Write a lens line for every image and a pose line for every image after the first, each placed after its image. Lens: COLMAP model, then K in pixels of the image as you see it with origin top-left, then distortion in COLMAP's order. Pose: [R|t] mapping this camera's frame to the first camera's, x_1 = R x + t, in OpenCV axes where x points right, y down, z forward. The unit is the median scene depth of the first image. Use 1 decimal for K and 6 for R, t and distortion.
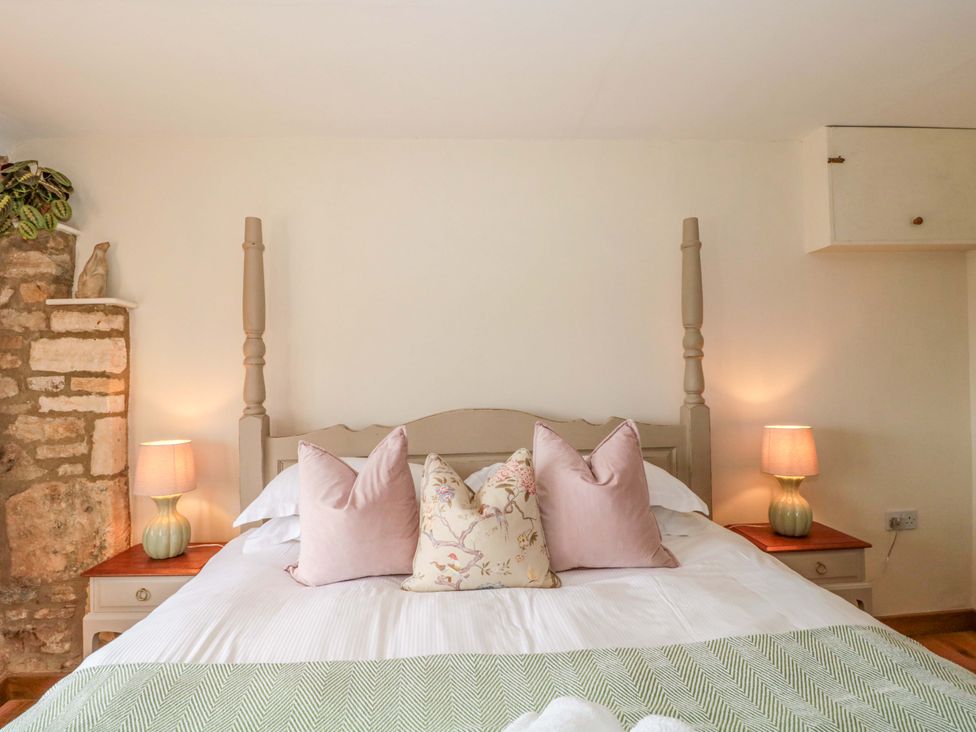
lens RADIAL K [[510.2, 0, 487.5], [0, 510.2, 361.9], [0, 0, 1]] dist [0.004204, -0.015239]
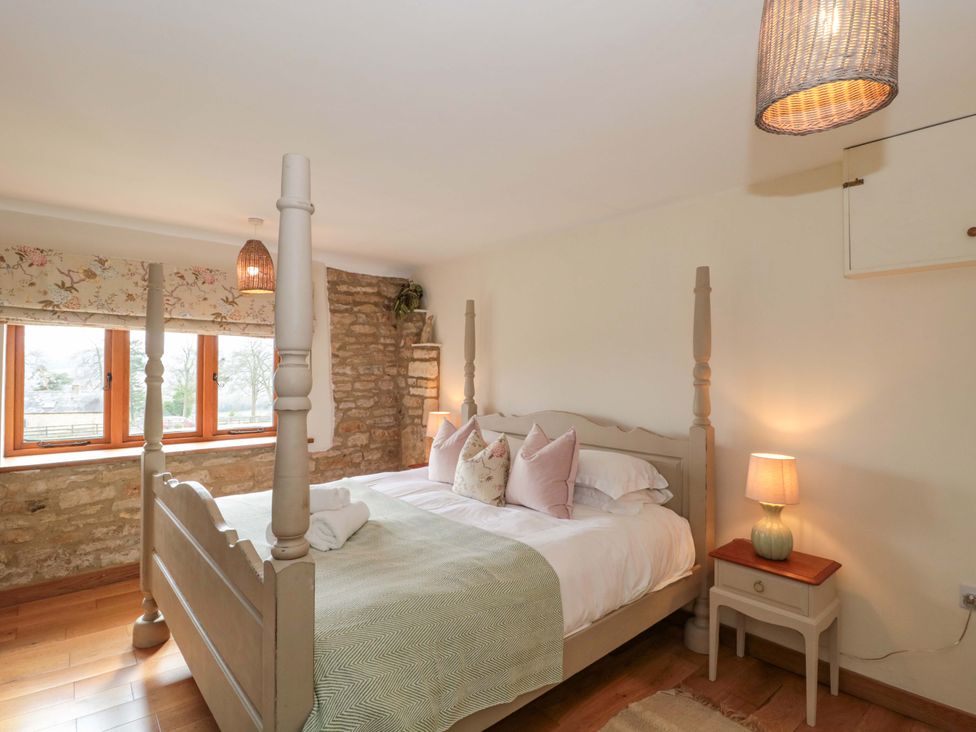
lens RADIAL K [[510.2, 0, 487.5], [0, 510.2, 361.9], [0, 0, 1]] dist [0.004204, -0.015239]
pose [[0.615327, 0.018300, -0.788059, 1.112538], [-0.003628, 0.999786, 0.020383, -0.091969], [0.788263, -0.009683, 0.615262, -0.124144]]
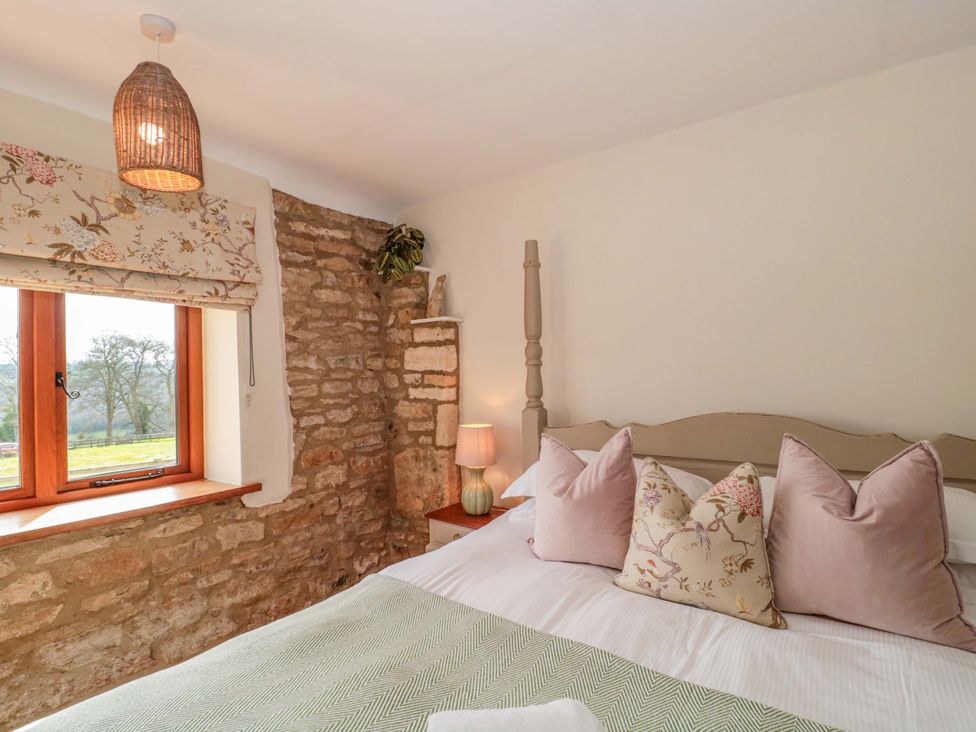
lens RADIAL K [[510.2, 0, 487.5], [0, 510.2, 361.9], [0, 0, 1]] dist [0.004204, -0.015239]
pose [[0.767885, -0.006920, -0.640550, 0.220932], [0.020225, 0.999705, 0.013446, -0.020472], [0.640268, -0.023280, 0.767799, 0.027082]]
